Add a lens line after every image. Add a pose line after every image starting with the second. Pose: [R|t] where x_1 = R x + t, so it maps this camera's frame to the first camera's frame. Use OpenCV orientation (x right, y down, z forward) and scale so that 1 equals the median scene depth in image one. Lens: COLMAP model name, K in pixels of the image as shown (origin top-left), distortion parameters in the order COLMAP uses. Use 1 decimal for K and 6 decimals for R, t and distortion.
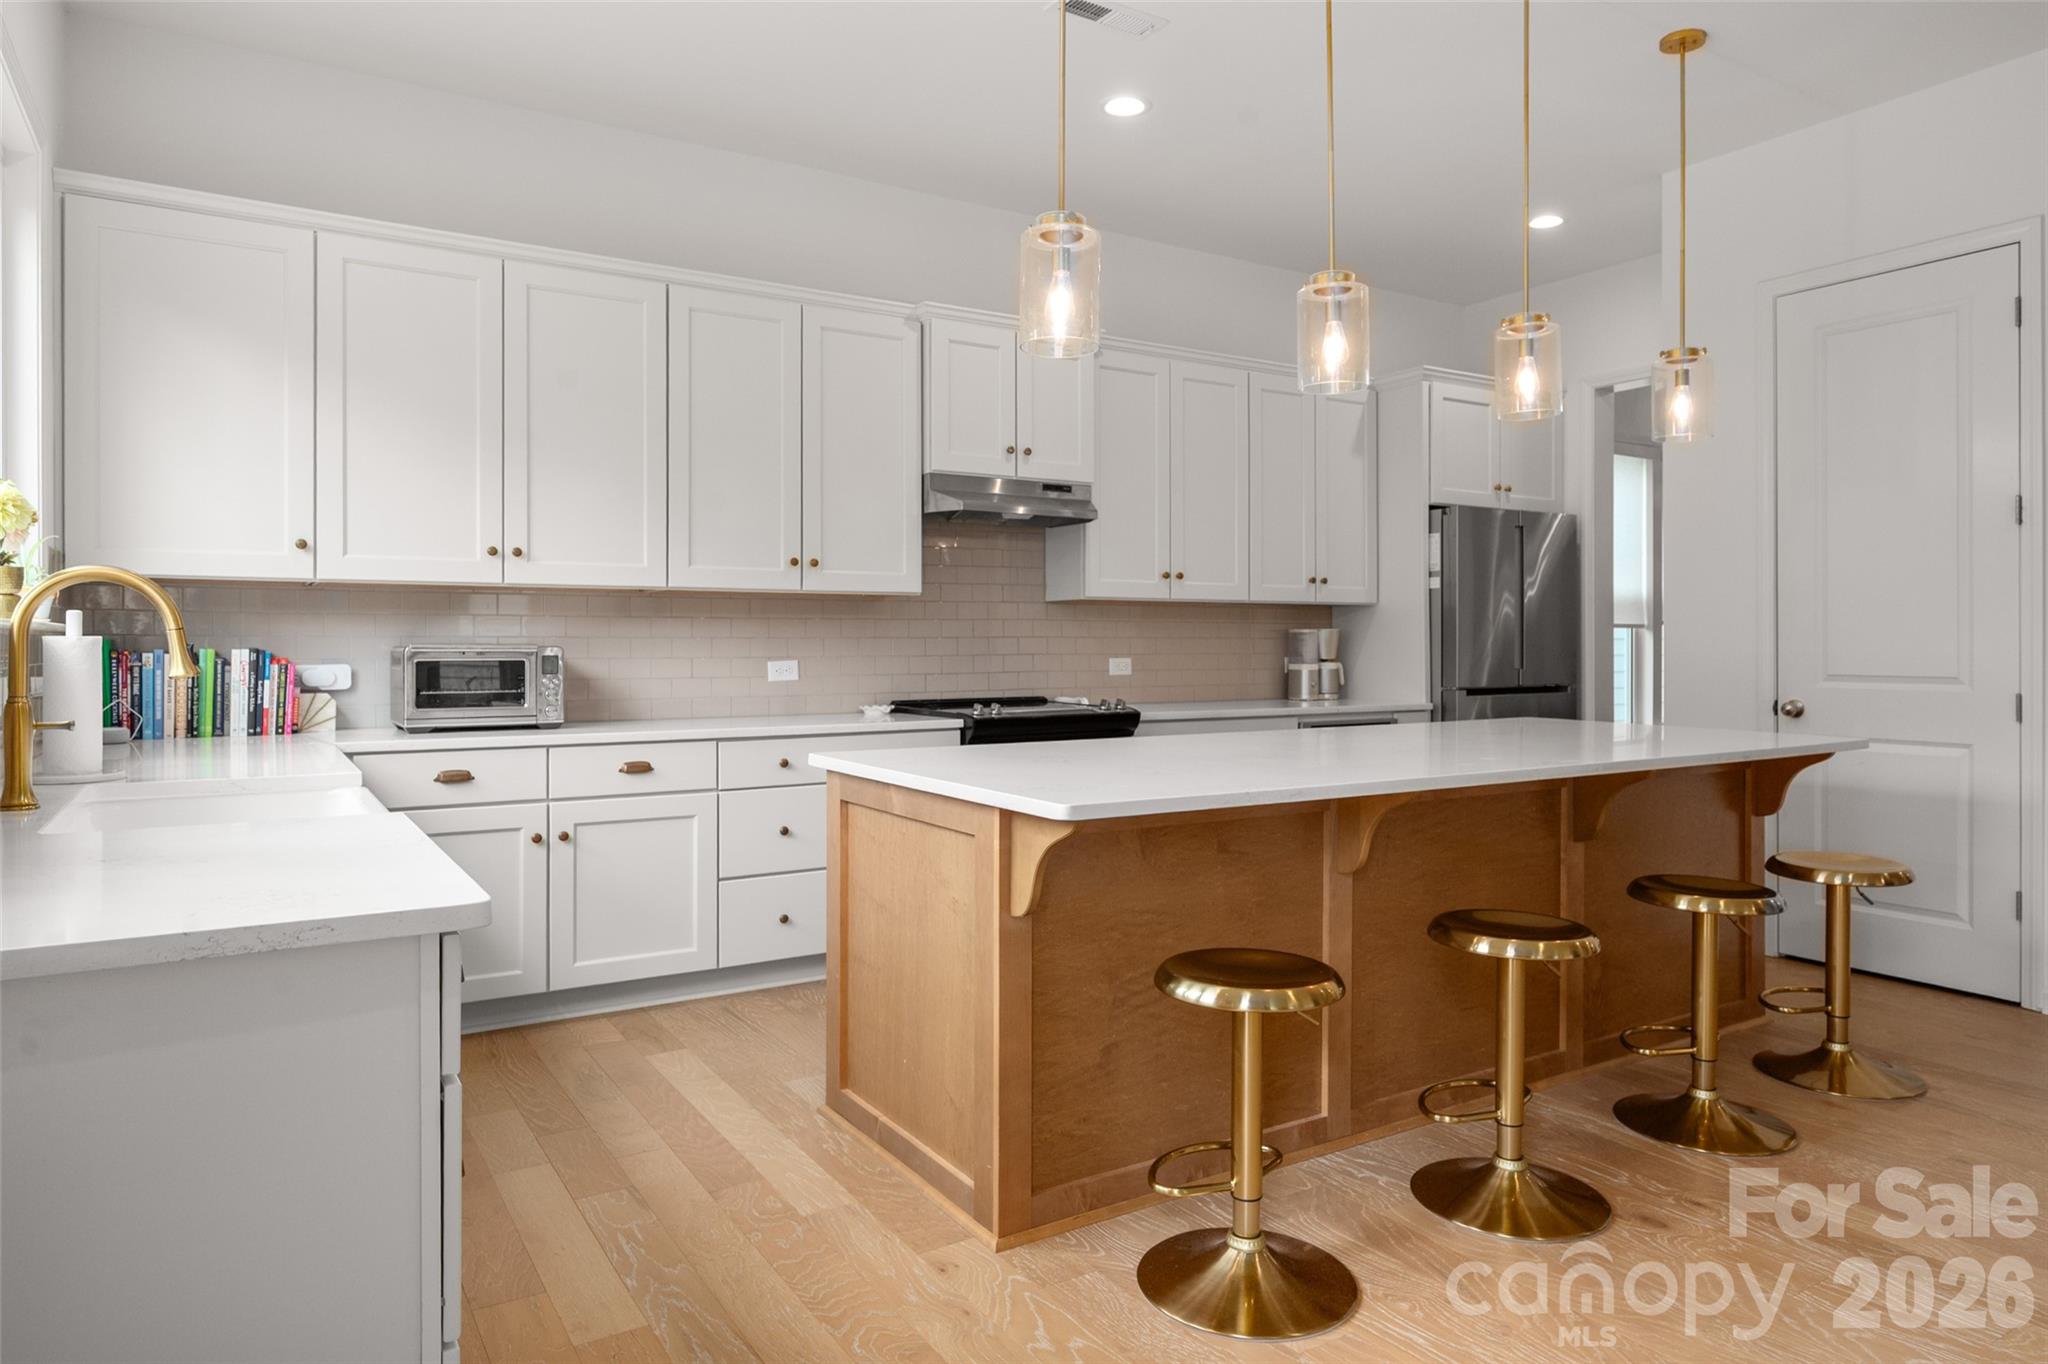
lens RADIAL K [[1271.6, 0, 1022.6], [0, 1271.6, 637.7], [0, 0, 1]] dist [0.000390, -0.000113]
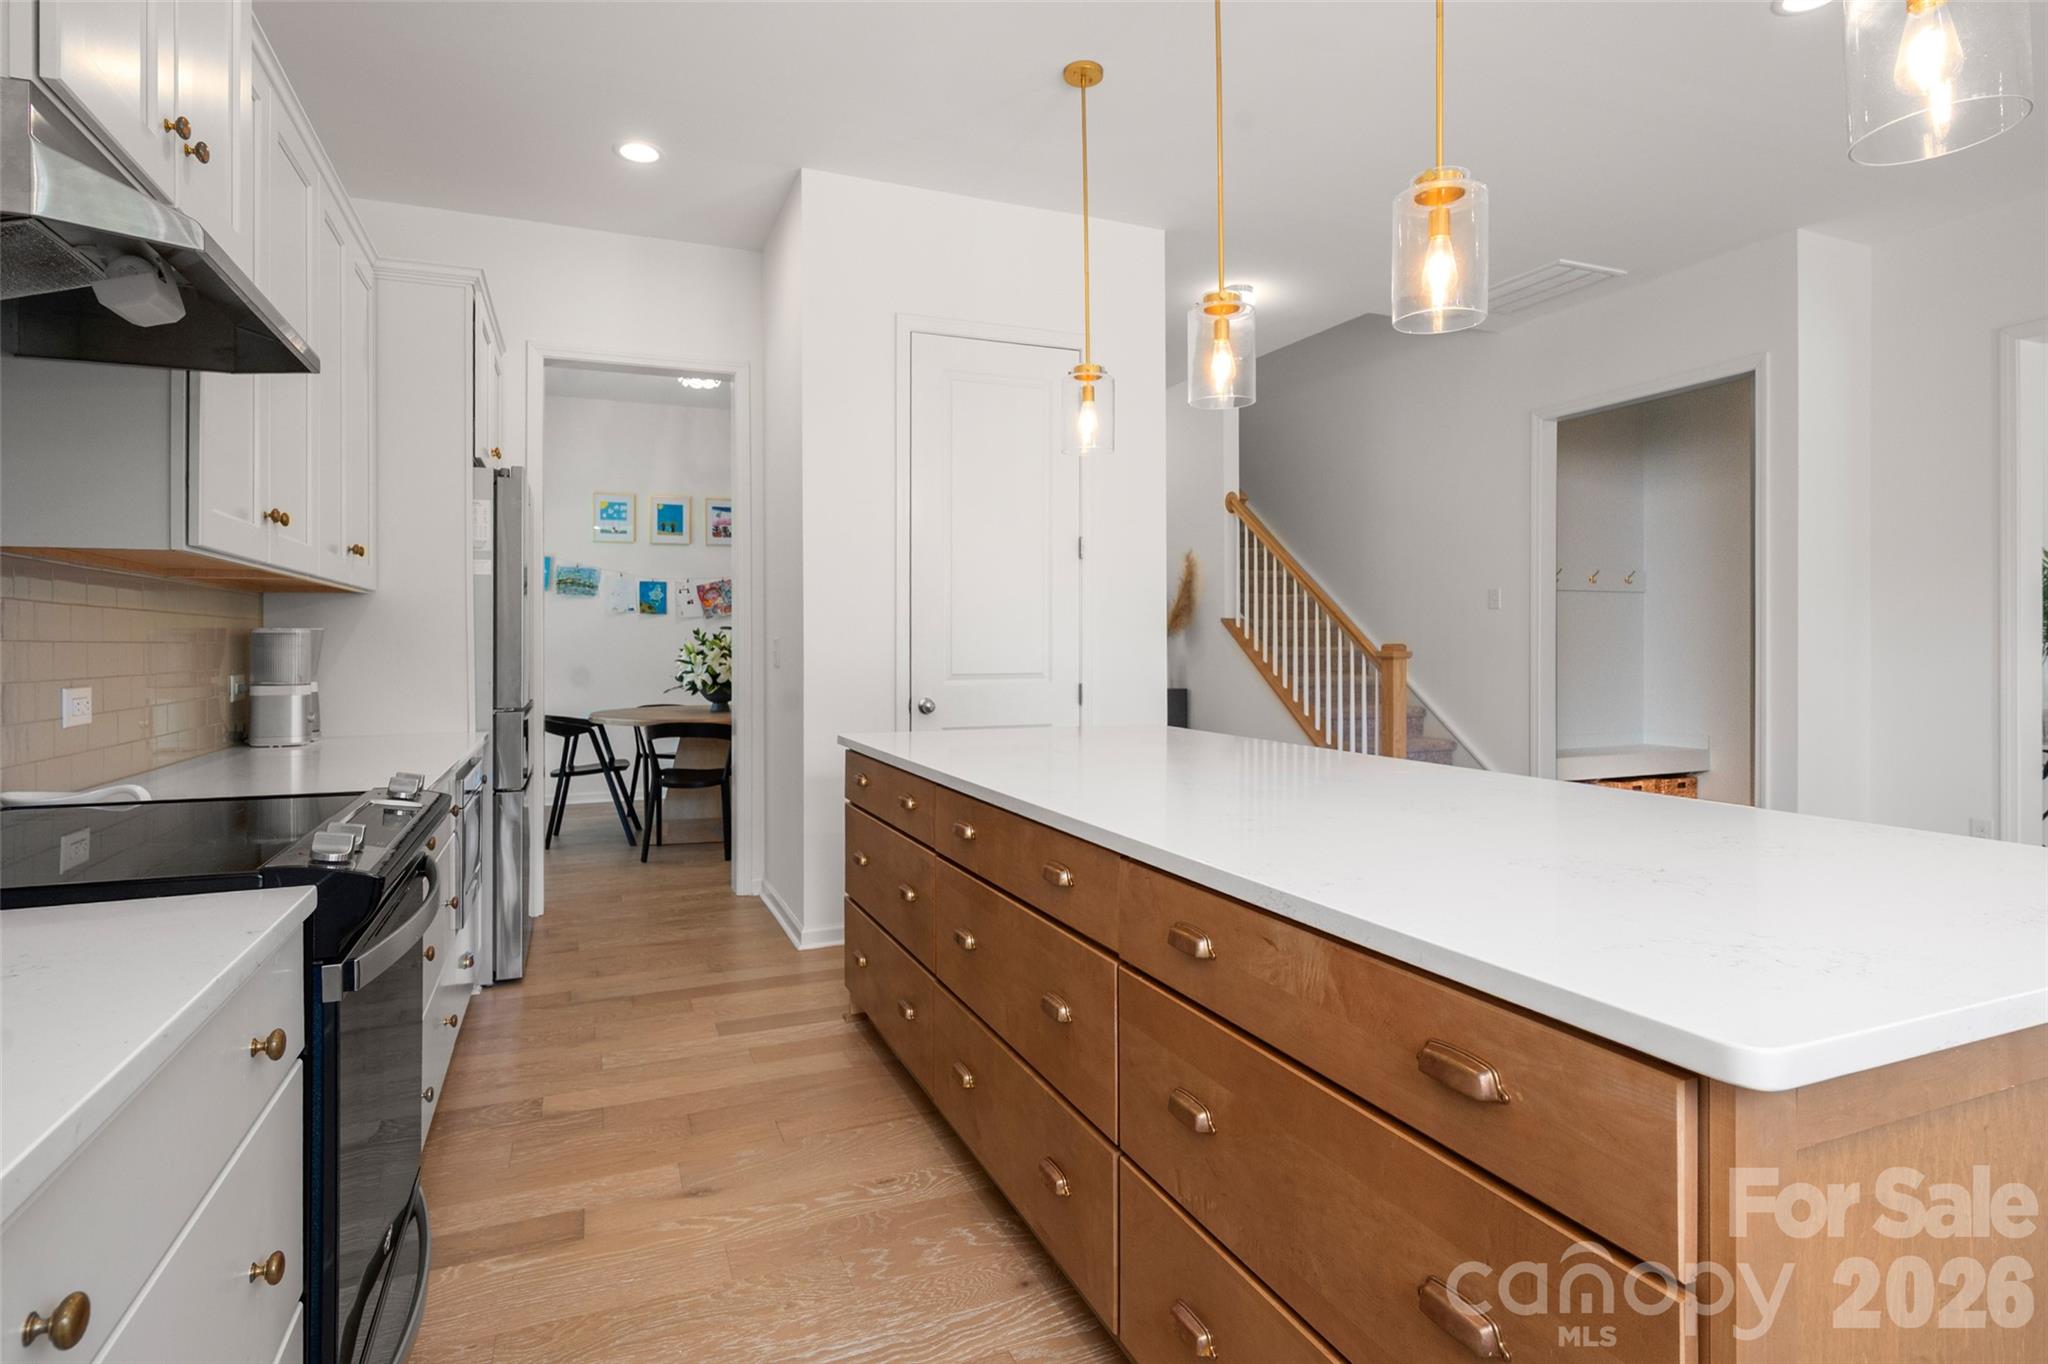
lens RADIAL K [[1068.9, 0, 1024.8], [0, 1068.9, 645.2], [0, 0, 1]] dist [0.000419, -0.000001]
pose [[0.153793, -0.004533, 0.988093, -0.309632], [-0.002425, 0.999985, 0.004965, -0.001938], [-0.988100, -0.003159, 0.153779, 0.786698]]
